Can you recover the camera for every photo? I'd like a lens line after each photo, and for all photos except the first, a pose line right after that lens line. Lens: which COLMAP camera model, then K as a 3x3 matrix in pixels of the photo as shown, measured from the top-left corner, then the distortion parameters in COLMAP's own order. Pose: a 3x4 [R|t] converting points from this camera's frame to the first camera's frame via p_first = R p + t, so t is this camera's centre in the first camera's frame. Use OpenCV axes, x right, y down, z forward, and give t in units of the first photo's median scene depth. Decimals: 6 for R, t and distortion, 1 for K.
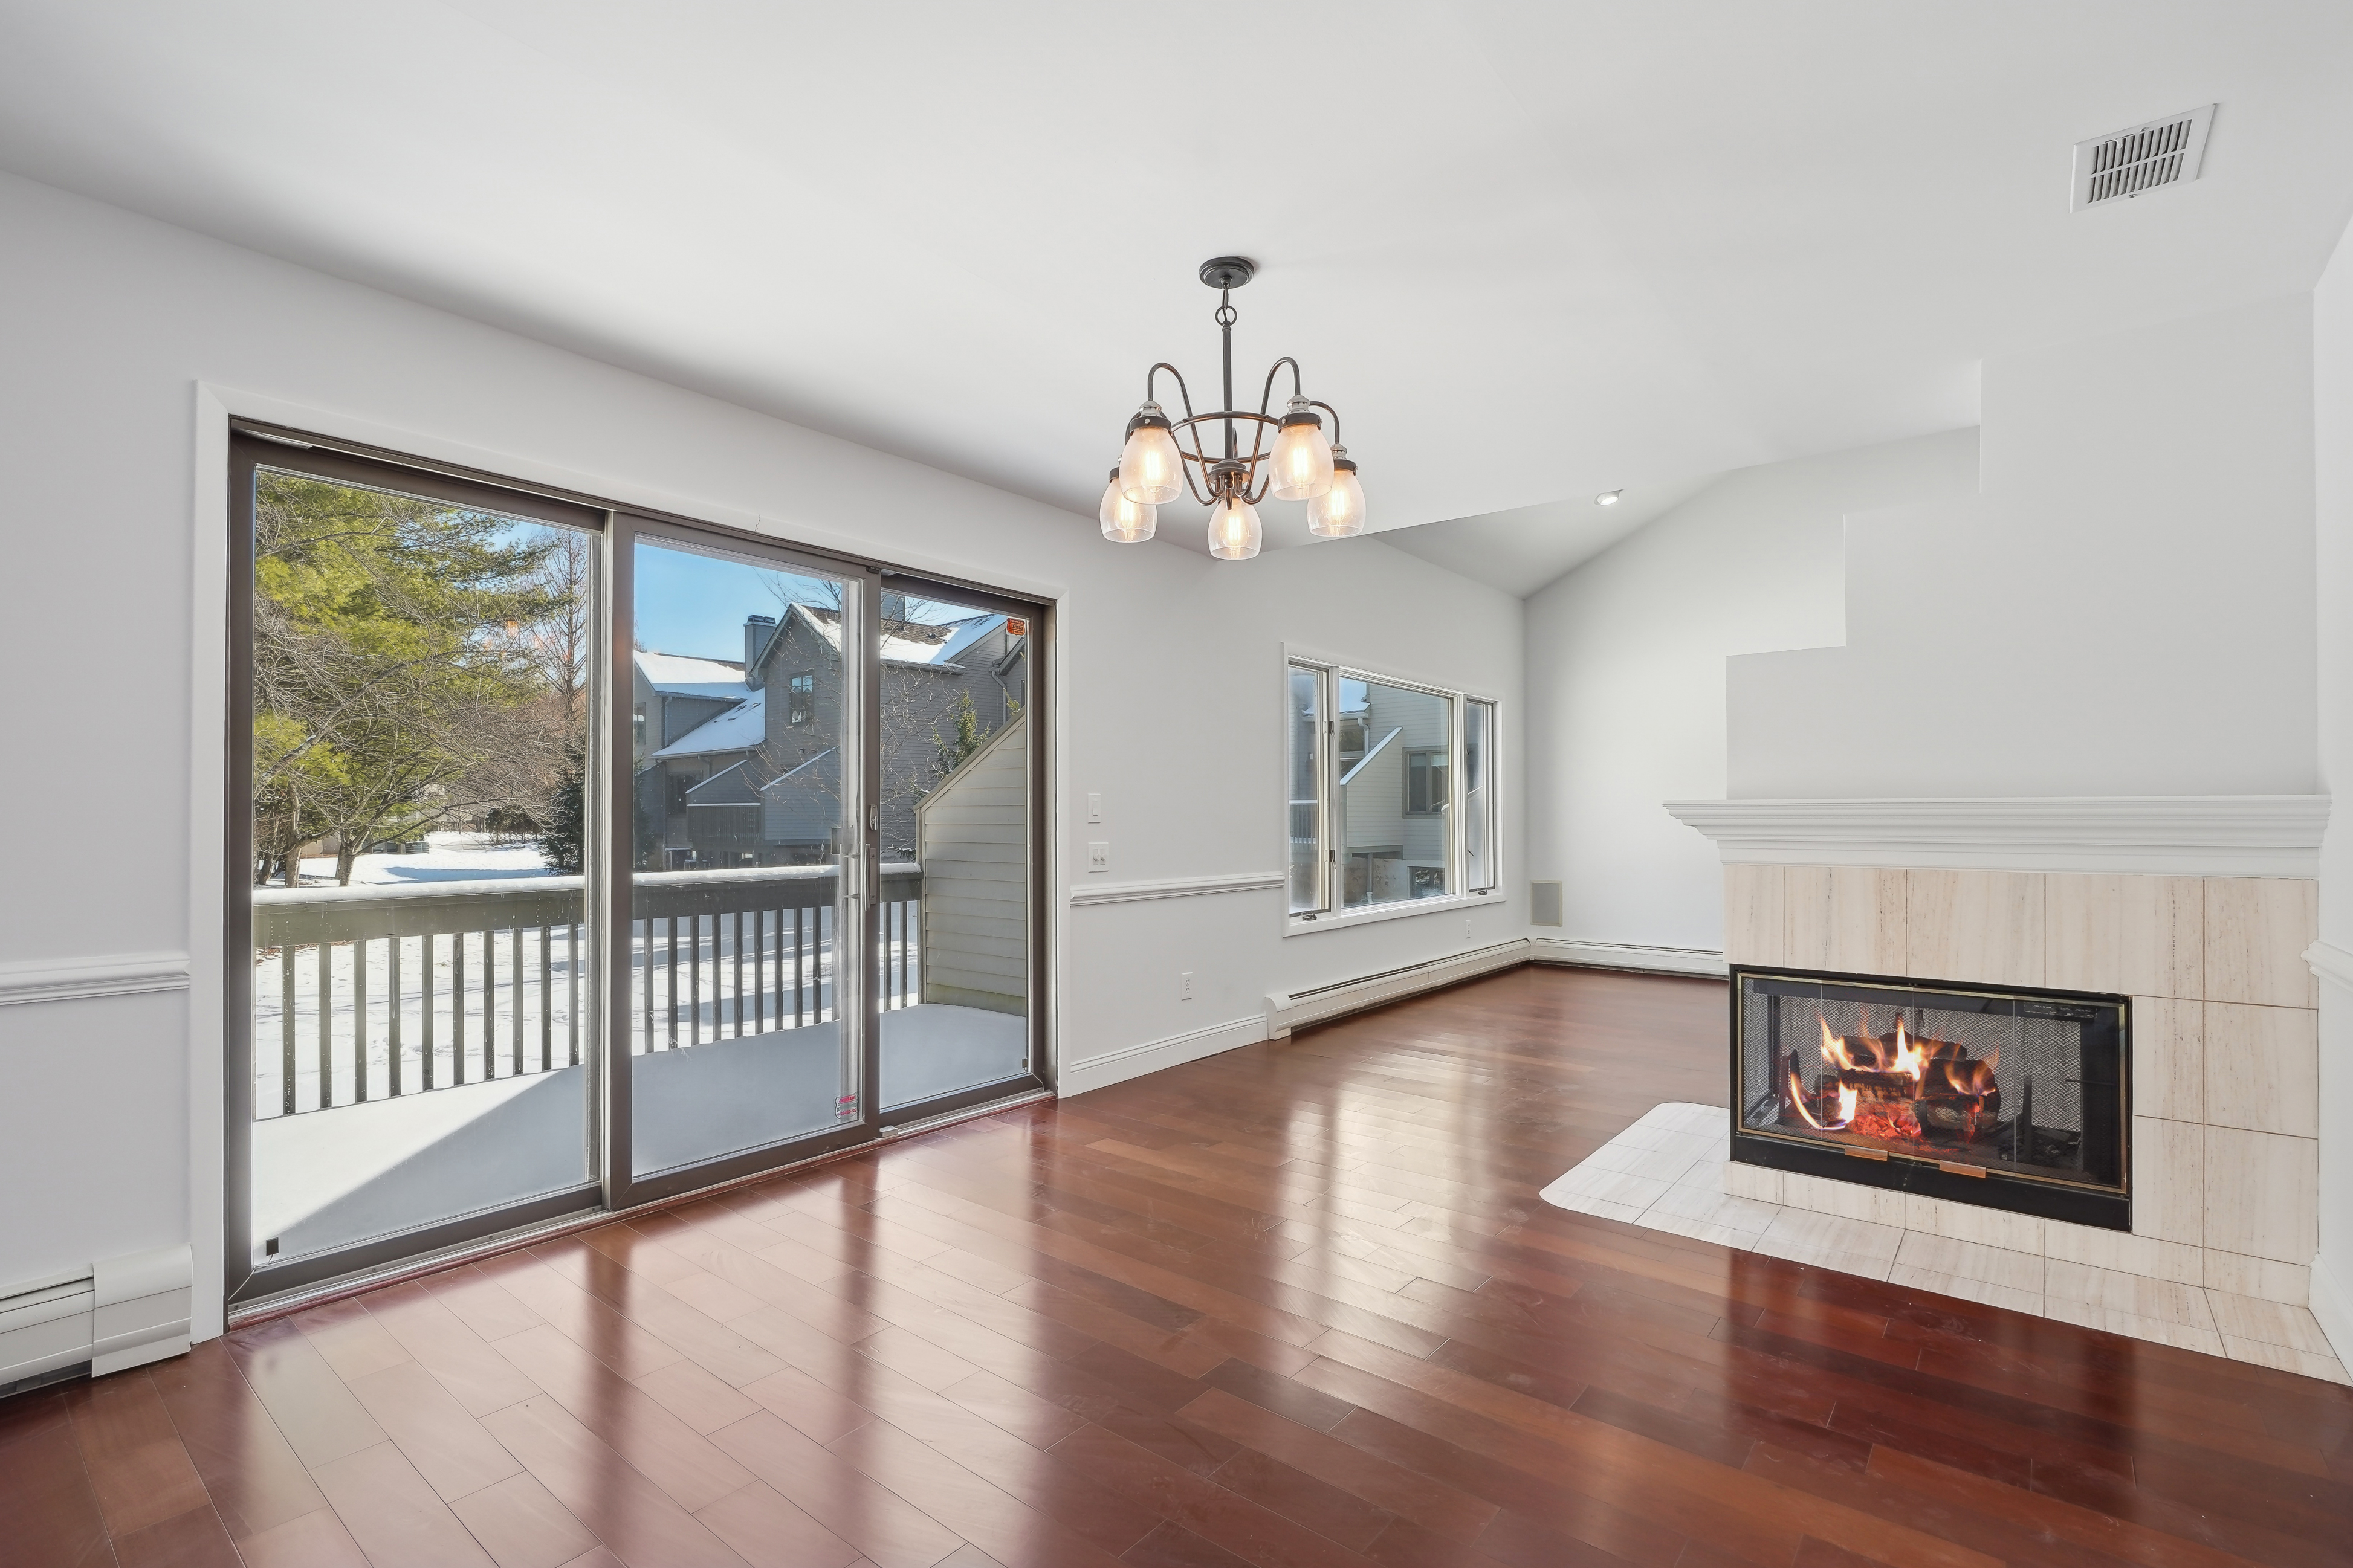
lens RADIAL K [[1077.6, 0, 1174.5], [0, 1077.6, 805.8], [0, 0, 1]] dist [-0.009650, 0.003013]
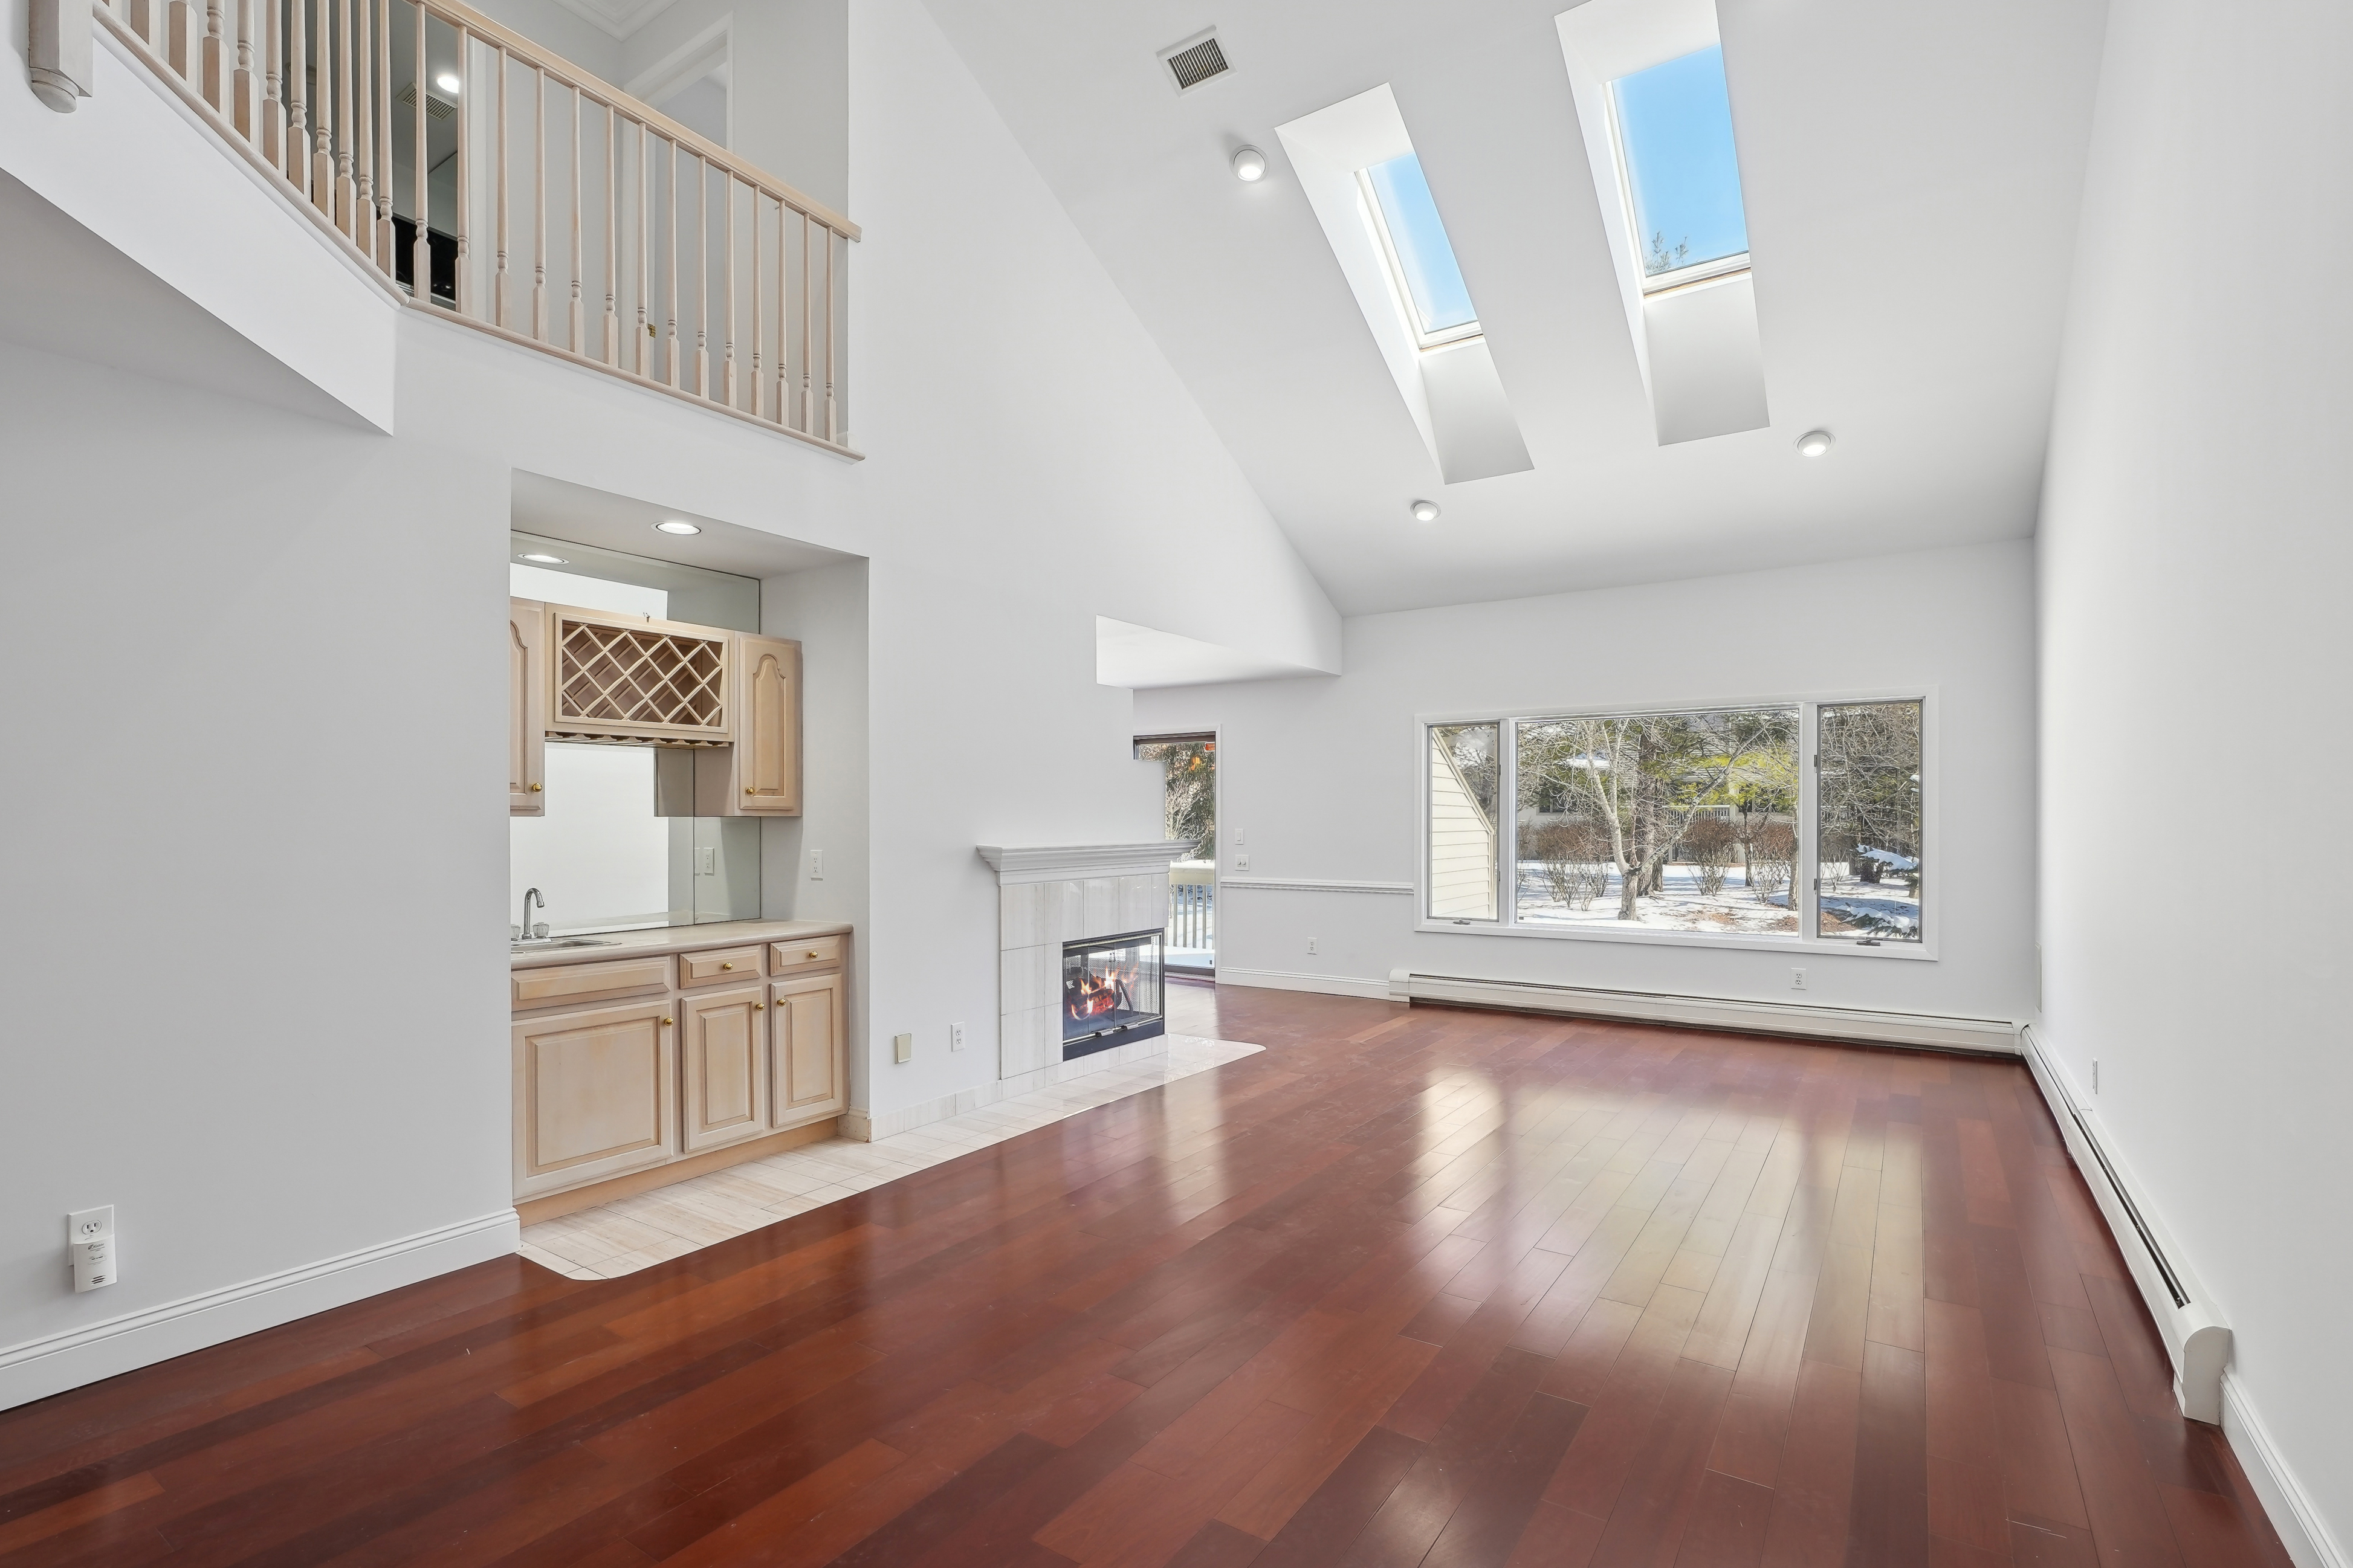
lens RADIAL K [[1077.6, 0, 1158.5], [0, 1077.6, 828.5], [0, 0, 1]] dist [-0.009650, 0.003013]
pose [[0.068654, 0.000743, -0.997640, 1.143468], [0.008421, 0.999964, 0.001324, -0.010603], [0.997605, -0.008492, 0.068645, 0.457765]]
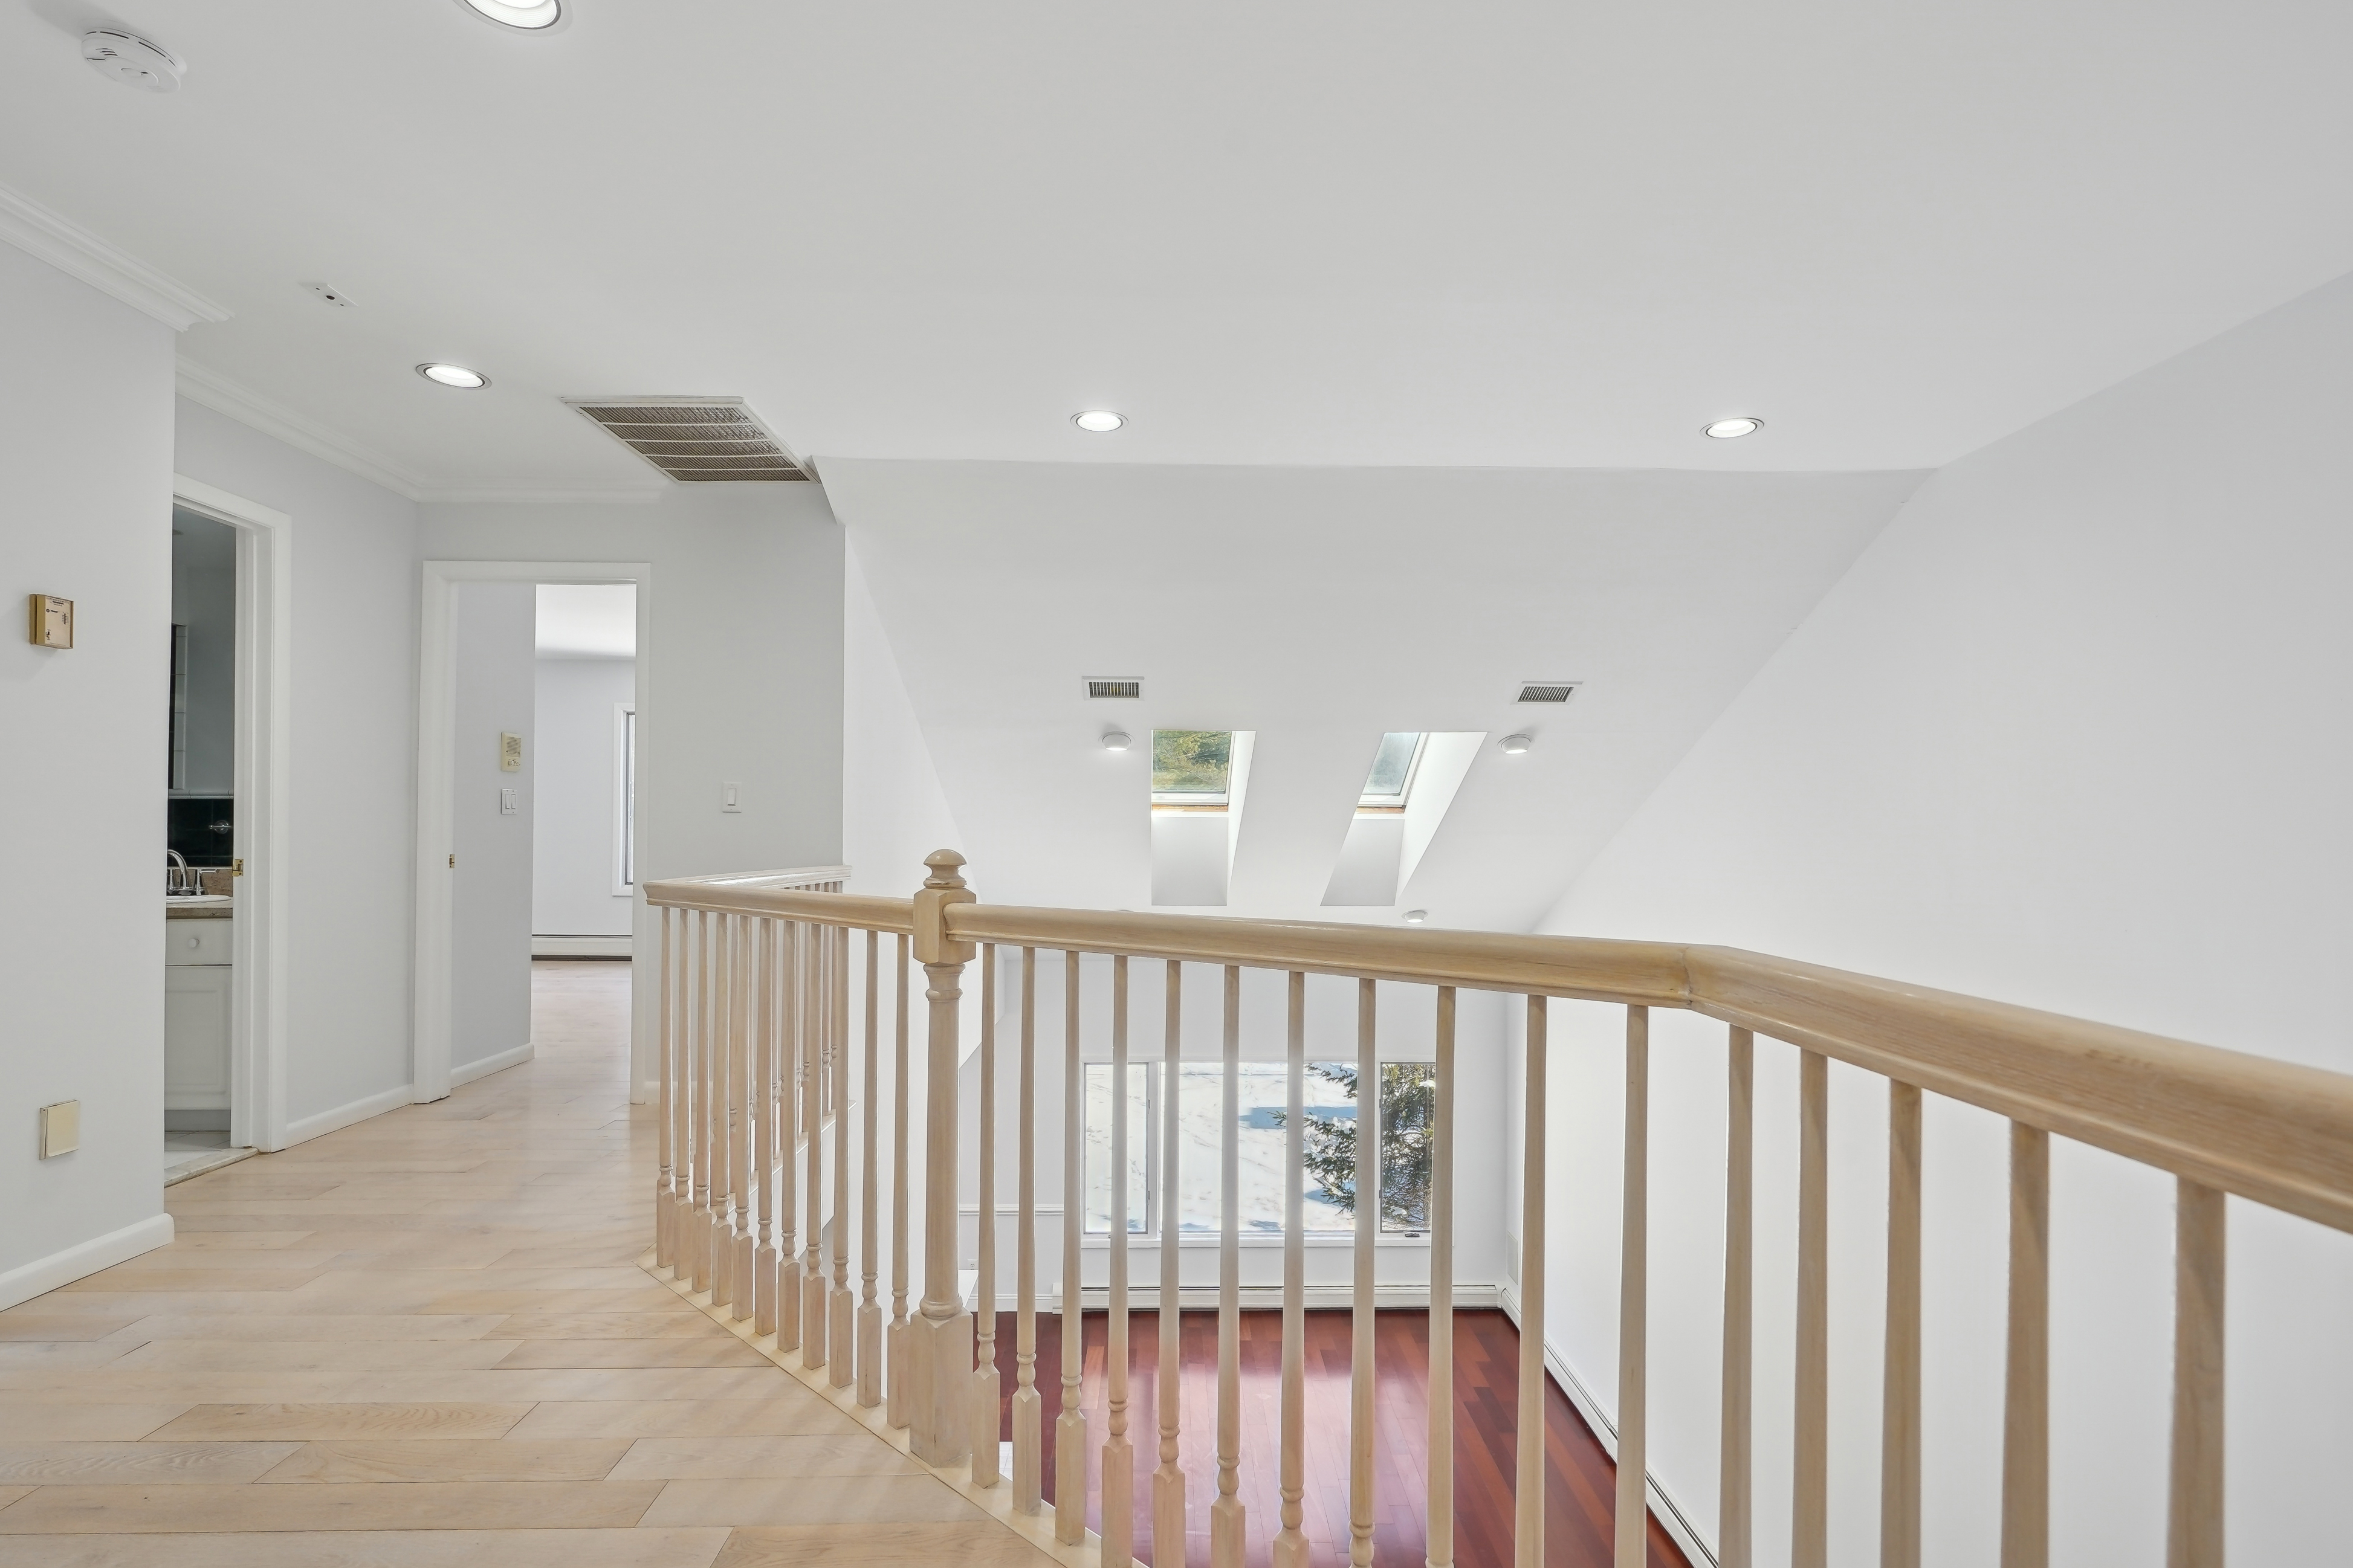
lens RADIAL K [[1077.6, 0, 1158.2], [0, 1077.6, 835.8], [0, 0, 1]] dist [-0.009650, 0.003013]
pose [[0.626691, -0.011412, -0.779184, 1.092995], [0.008218, 0.999934, -0.008035, -0.361004], [0.779224, -0.001368, 0.626744, 0.096044]]
